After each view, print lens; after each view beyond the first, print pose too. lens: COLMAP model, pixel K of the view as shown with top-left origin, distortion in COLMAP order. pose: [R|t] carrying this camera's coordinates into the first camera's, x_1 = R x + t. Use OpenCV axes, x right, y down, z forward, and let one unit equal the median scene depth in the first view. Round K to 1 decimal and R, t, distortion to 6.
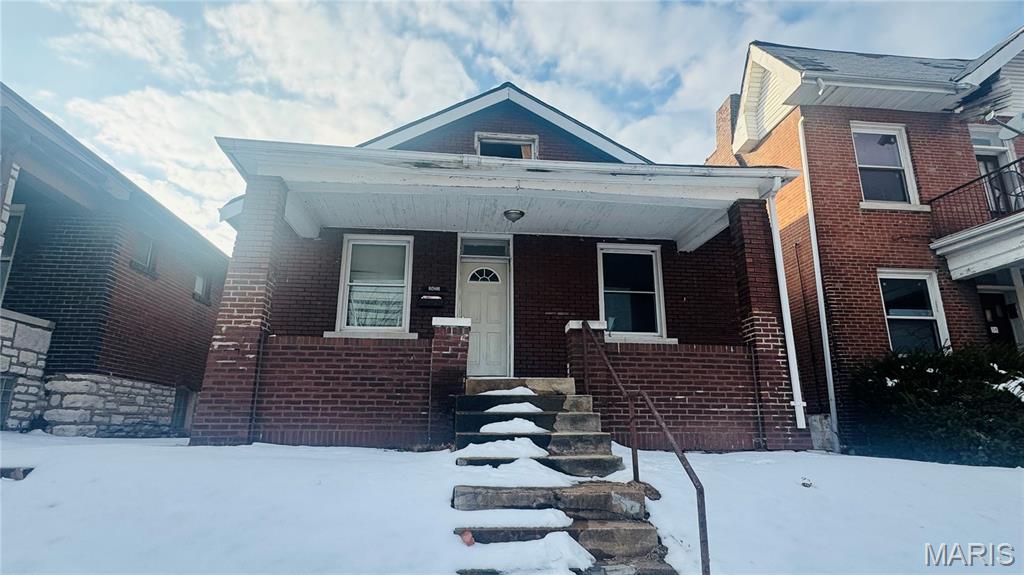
lens RADIAL K [[548.4, 0, 508.6], [0, 548.4, 282.5], [0, 0, 1]] dist [-0.001874, -0.000691]
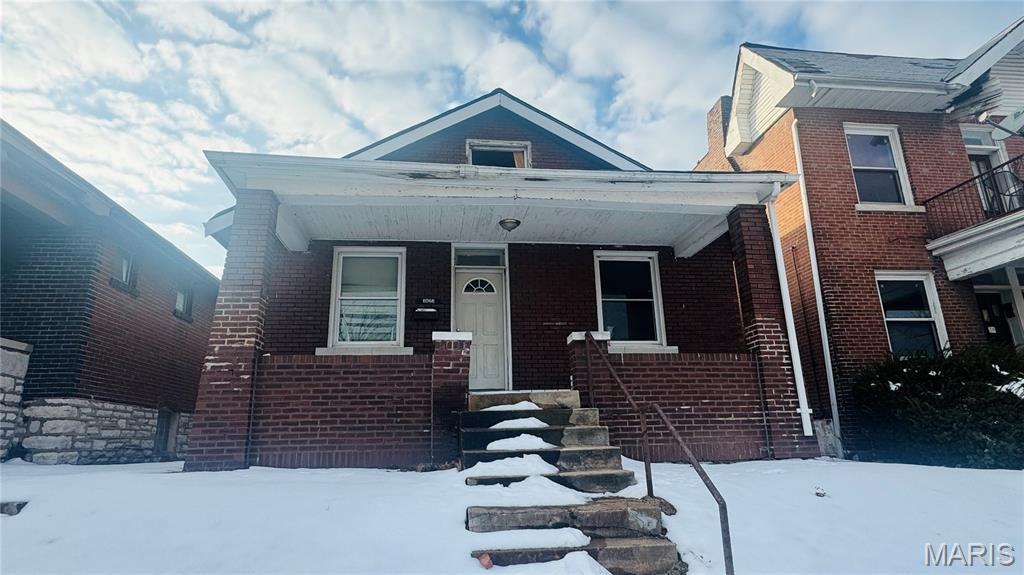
lens RADIAL K [[576.3, 0, 452.5], [0, 576.3, 265.9], [0, 0, 1]] dist [-0.002742, 0.000085]
pose [[0.999499, -0.020679, 0.023971, -0.117079], [0.020936, 0.999726, -0.010488, -0.039799], [-0.023747, 0.010985, 0.999658, -0.024065]]
